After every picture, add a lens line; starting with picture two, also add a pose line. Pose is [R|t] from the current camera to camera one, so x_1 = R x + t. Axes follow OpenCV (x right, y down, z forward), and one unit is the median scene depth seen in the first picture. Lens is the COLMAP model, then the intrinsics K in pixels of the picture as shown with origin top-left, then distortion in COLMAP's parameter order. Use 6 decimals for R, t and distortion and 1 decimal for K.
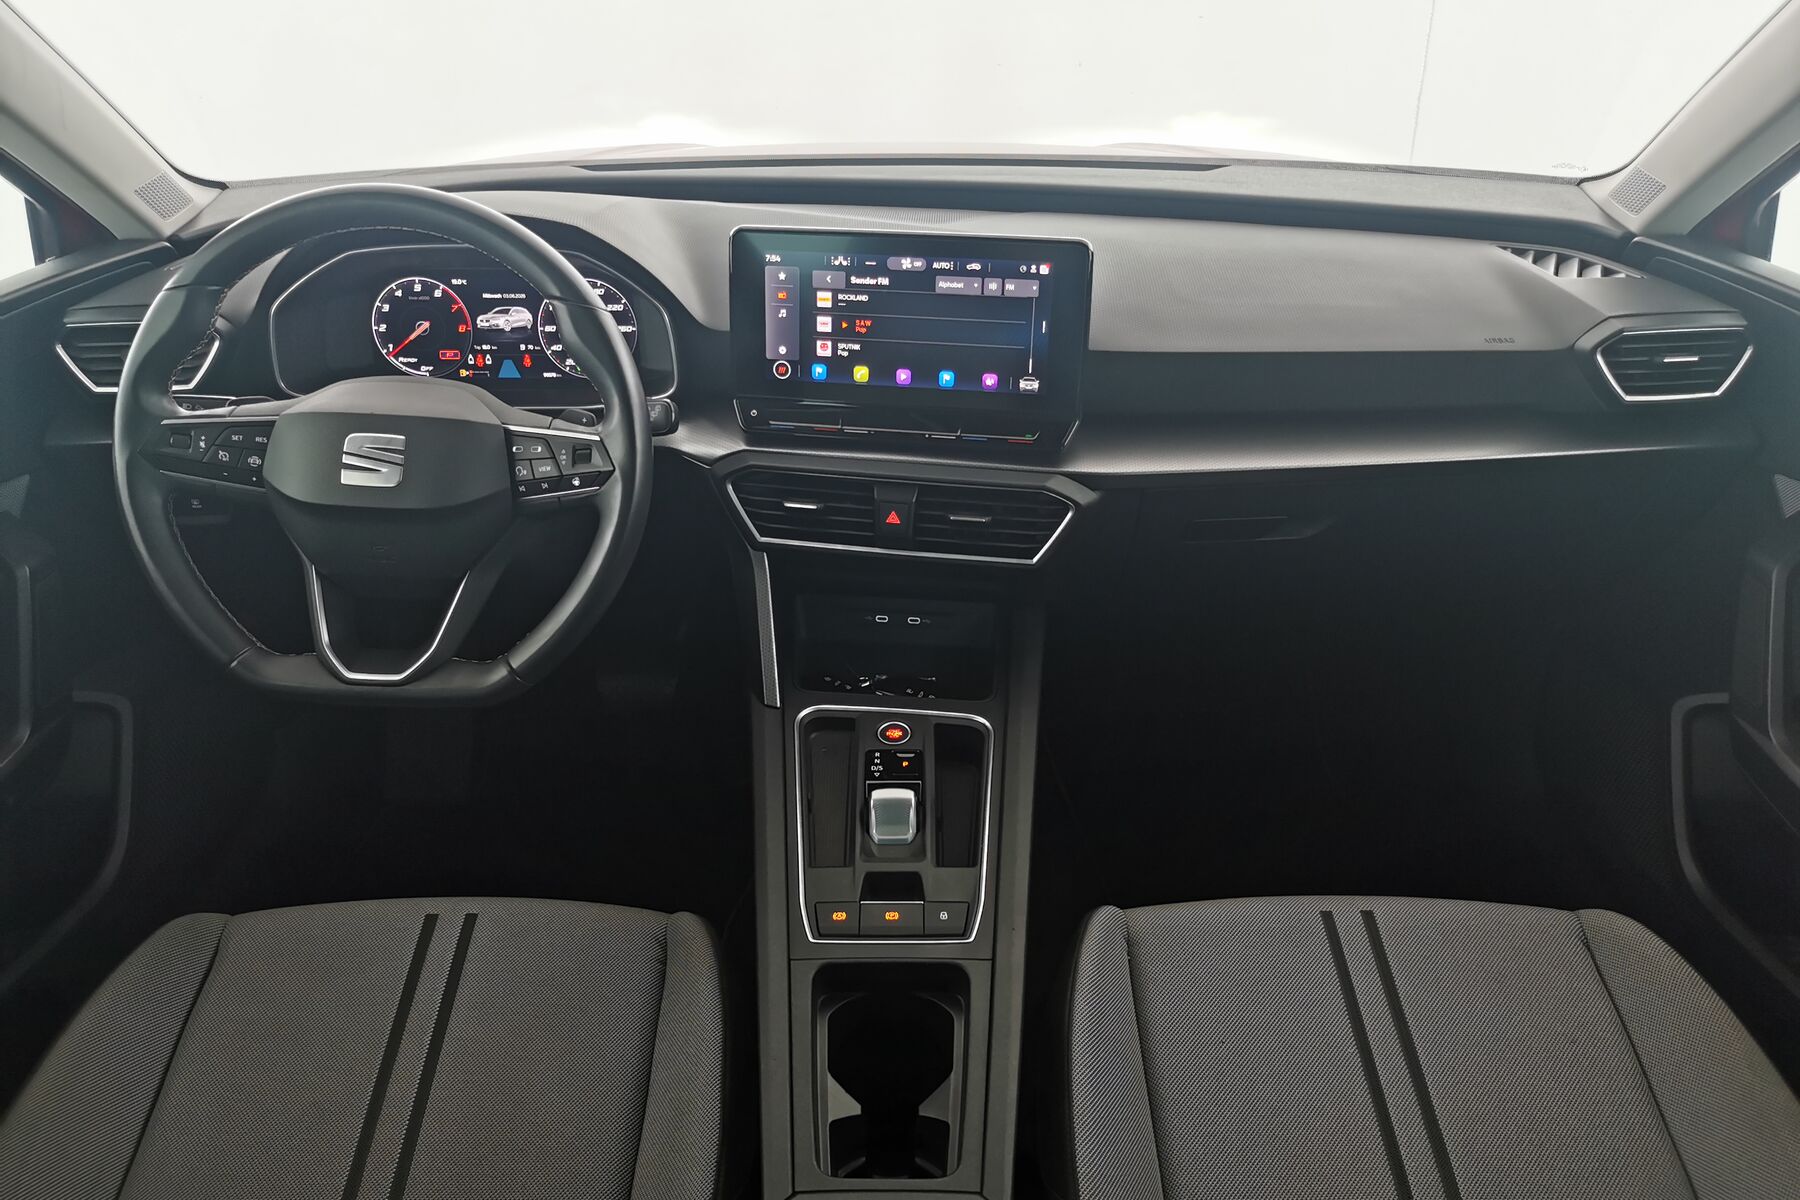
lens RADIAL K [[1400.0, 0, 900.0], [0, 1400.0, 600.0], [0, 0, 1]] dist [0.006247, 0.046508]
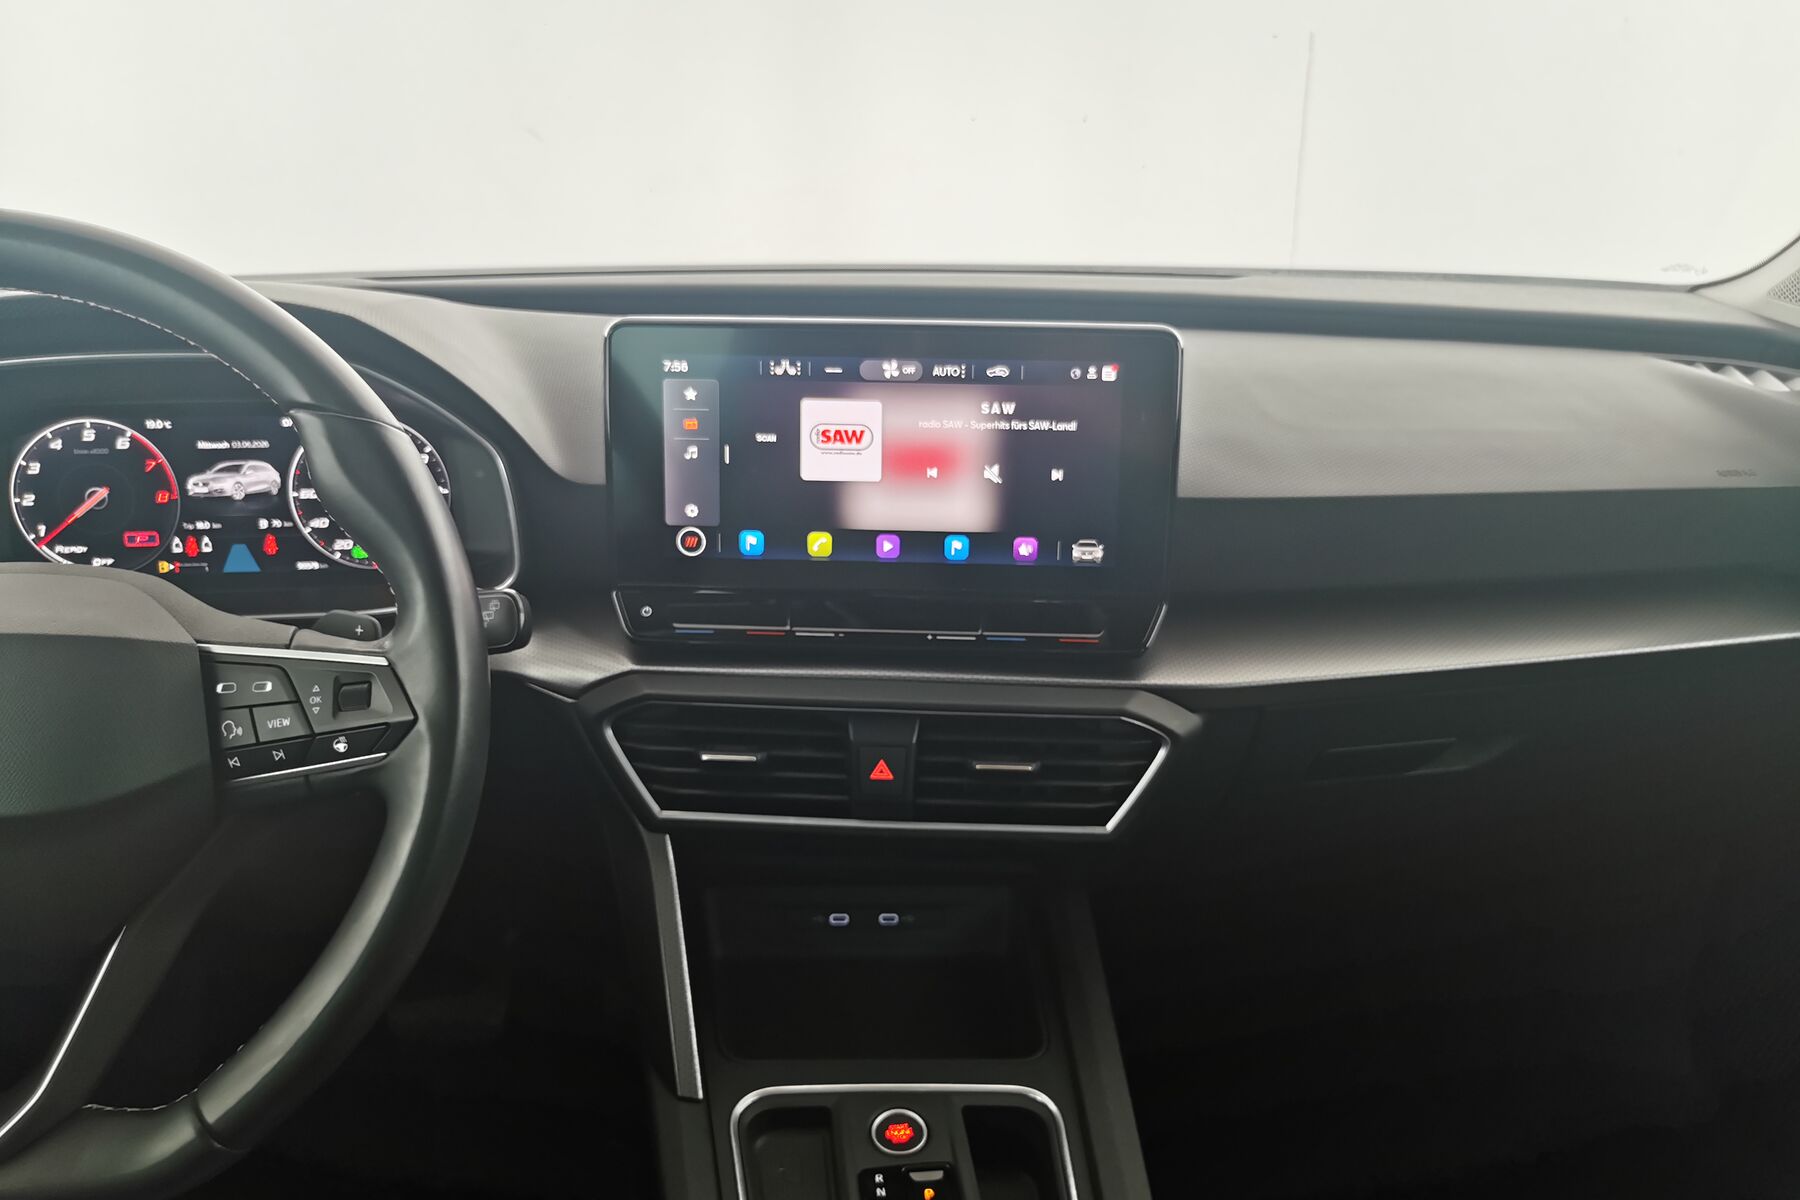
lens RADIAL K [[1399.7, 0, 900.0], [0, 1399.7, 600.0], [0, 0, 1]] dist [0.010547, -0.001763]
pose [[0.990026, -0.032506, 0.137085, -0.079306], [0.052335, 0.988247, -0.143630, -0.043962], [-0.130805, 0.149372, 0.980091, 0.380327]]
